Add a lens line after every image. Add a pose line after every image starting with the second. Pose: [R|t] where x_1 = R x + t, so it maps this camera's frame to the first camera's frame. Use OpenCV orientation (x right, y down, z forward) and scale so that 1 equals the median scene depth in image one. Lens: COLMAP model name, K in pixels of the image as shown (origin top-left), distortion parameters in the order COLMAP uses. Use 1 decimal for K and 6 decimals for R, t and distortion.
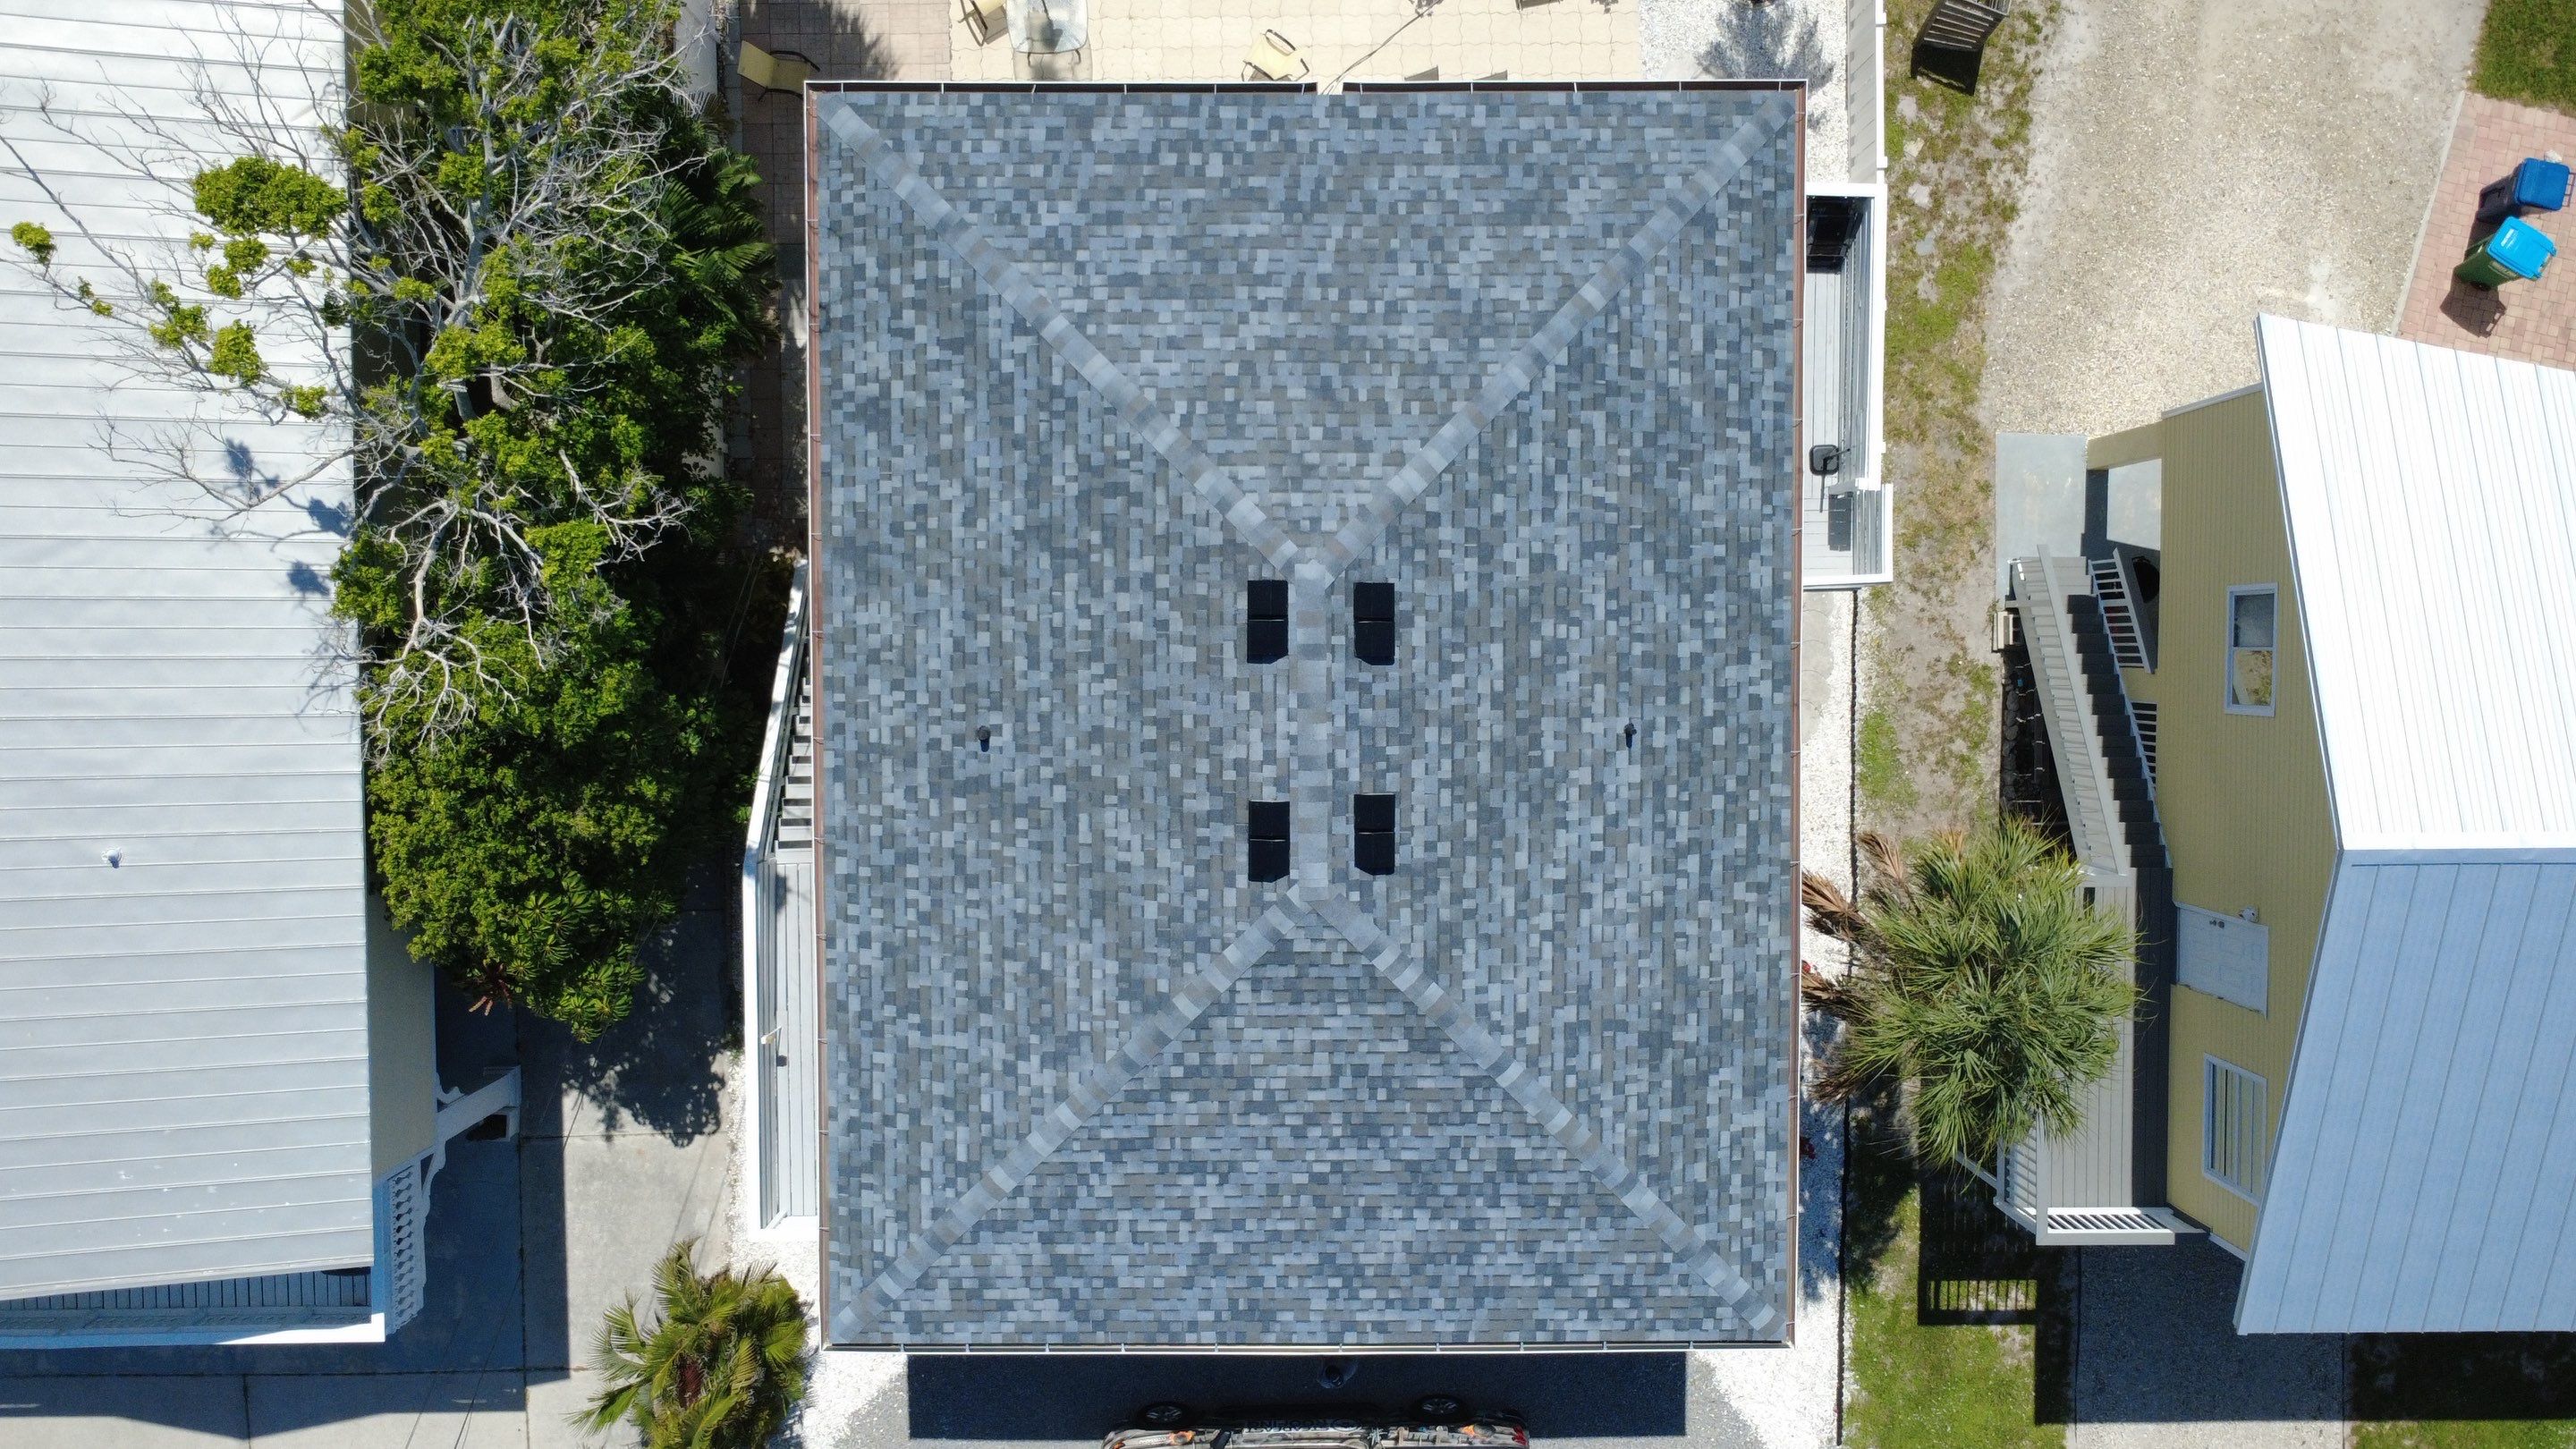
lens RADIAL K [[1882.5, 0, 1285.2], [0, 1882.5, 719.3], [0, 0, 1]] dist [-0.002668, 0.004508]
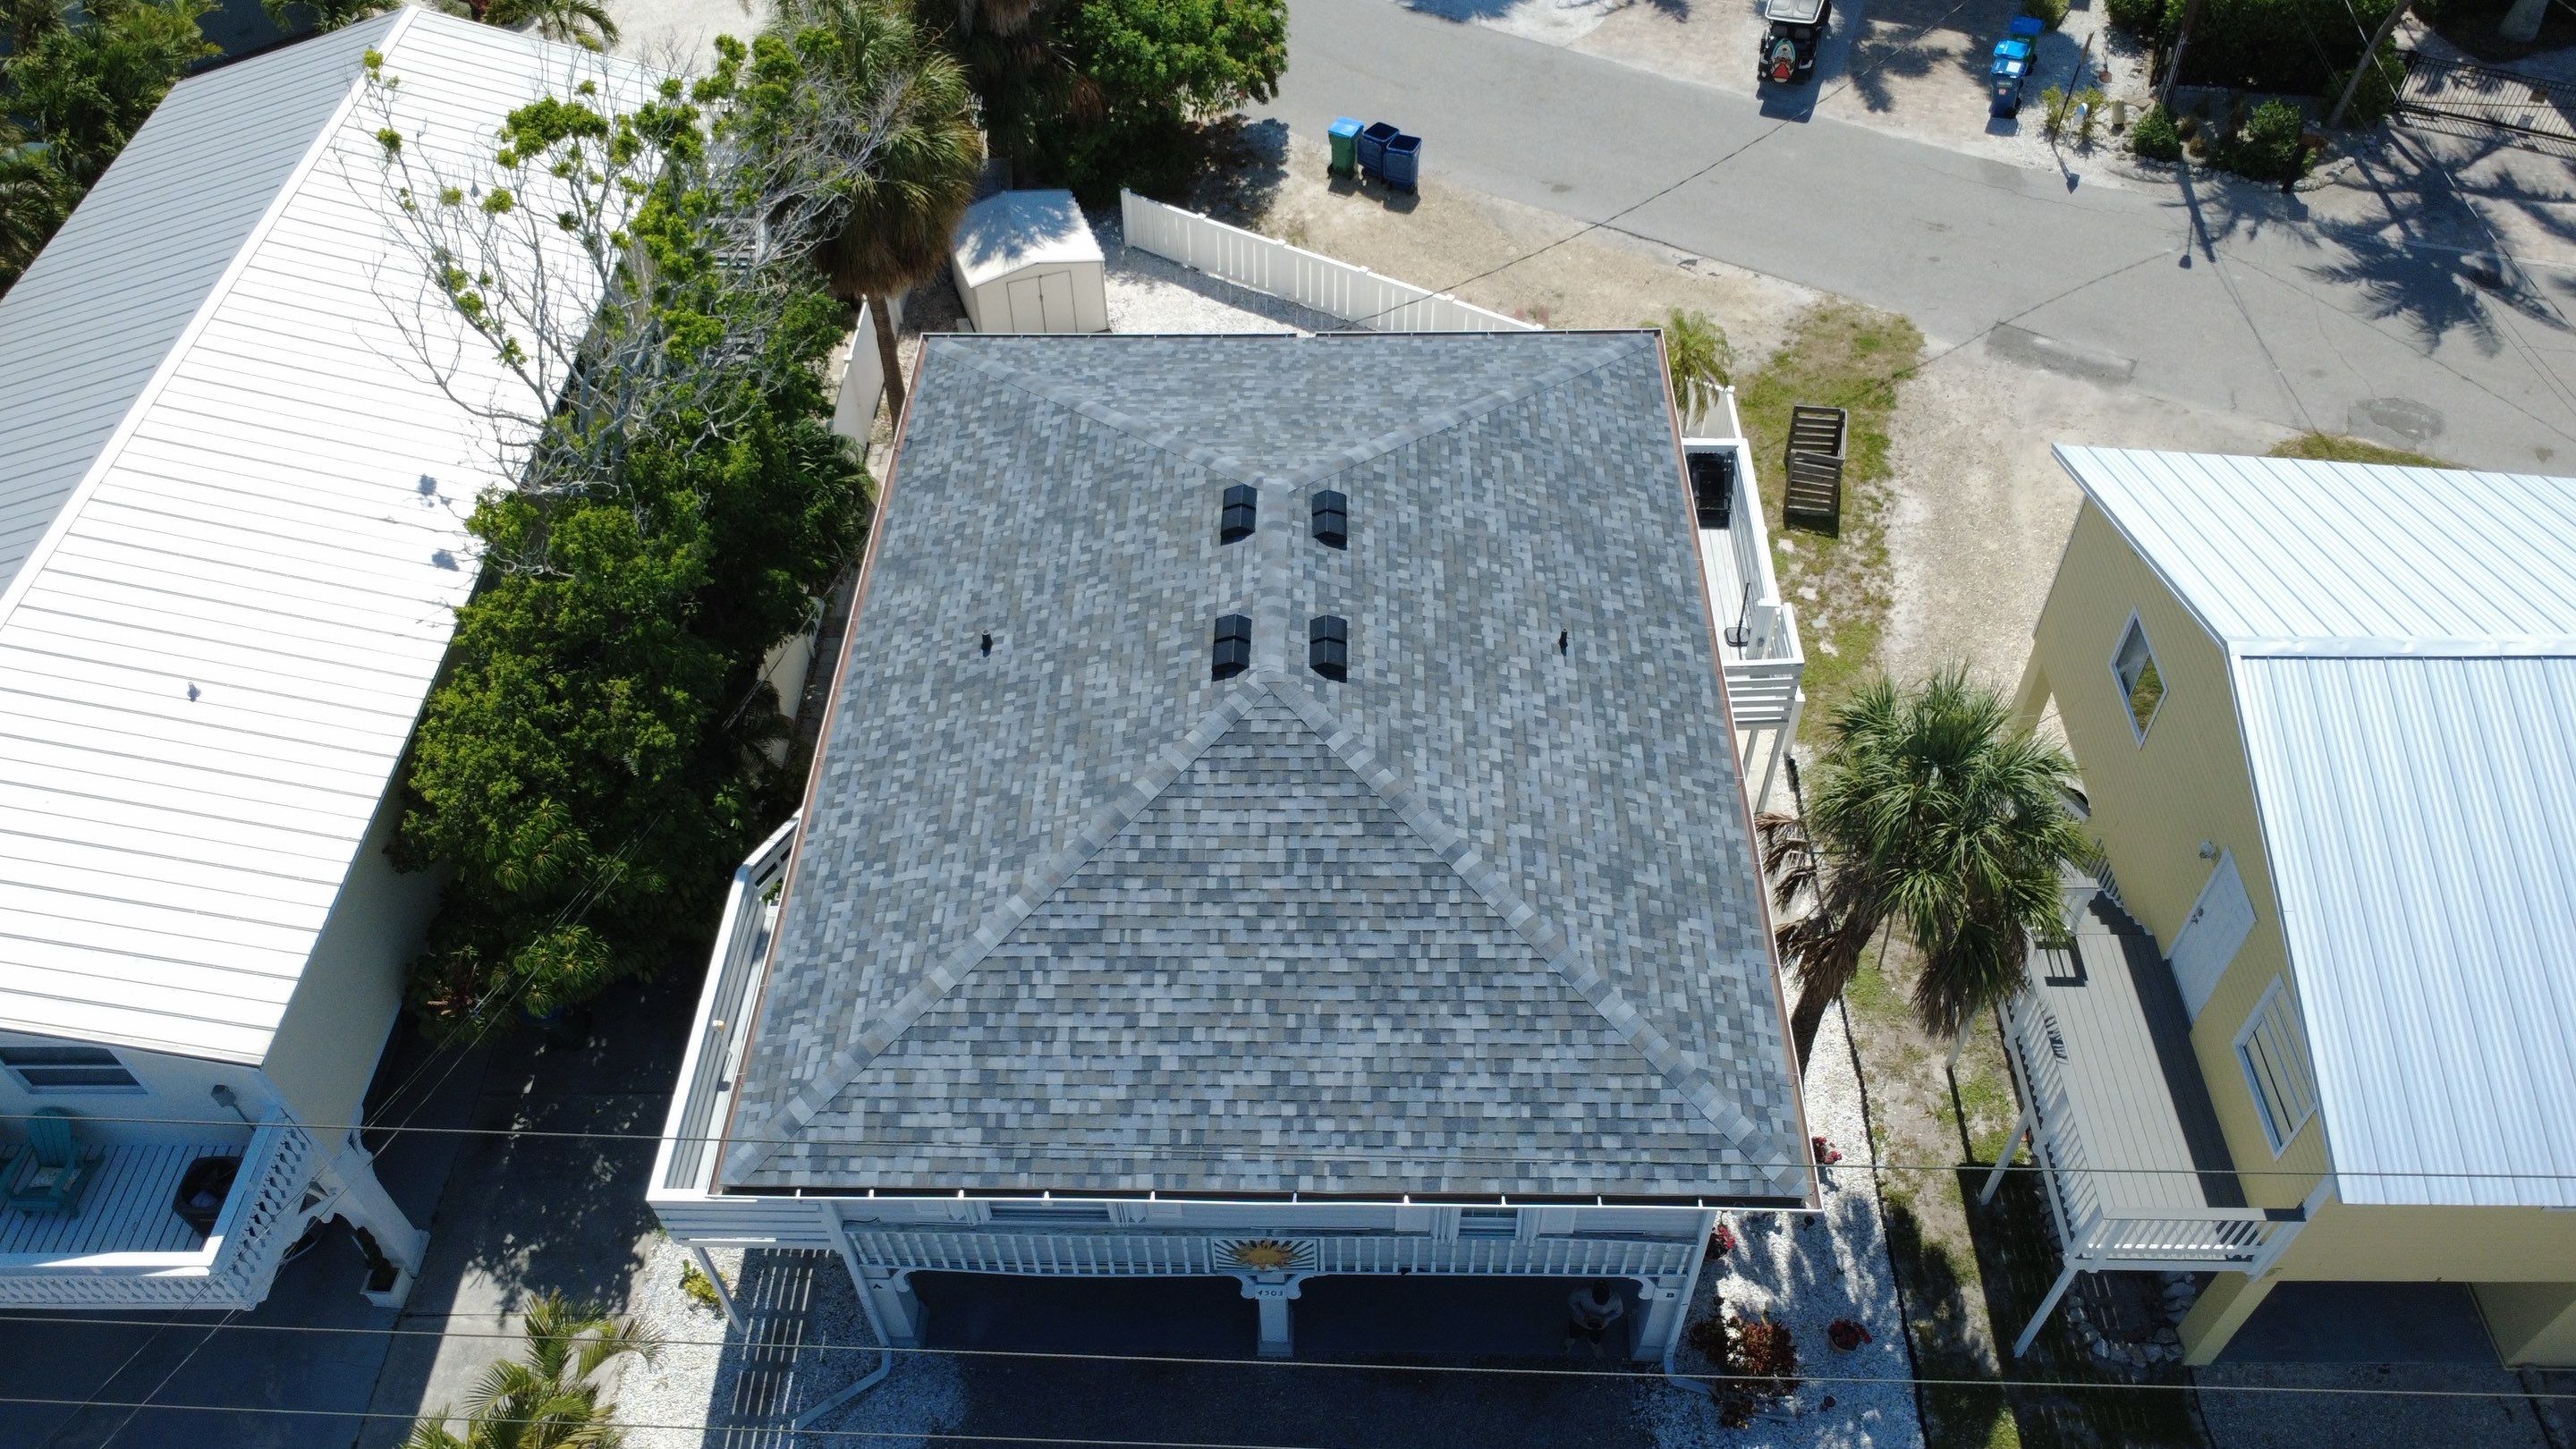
lens RADIAL K [[1882.5, 0, 1283.4], [0, 1882.5, 715.4], [0, 0, 1]] dist [-0.002668, 0.004508]
pose [[0.999121, -0.003182, -0.041794, 0.063023], [-0.026963, 0.714638, -0.698975, 0.805818], [0.032092, 0.699488, 0.713924, 0.225964]]
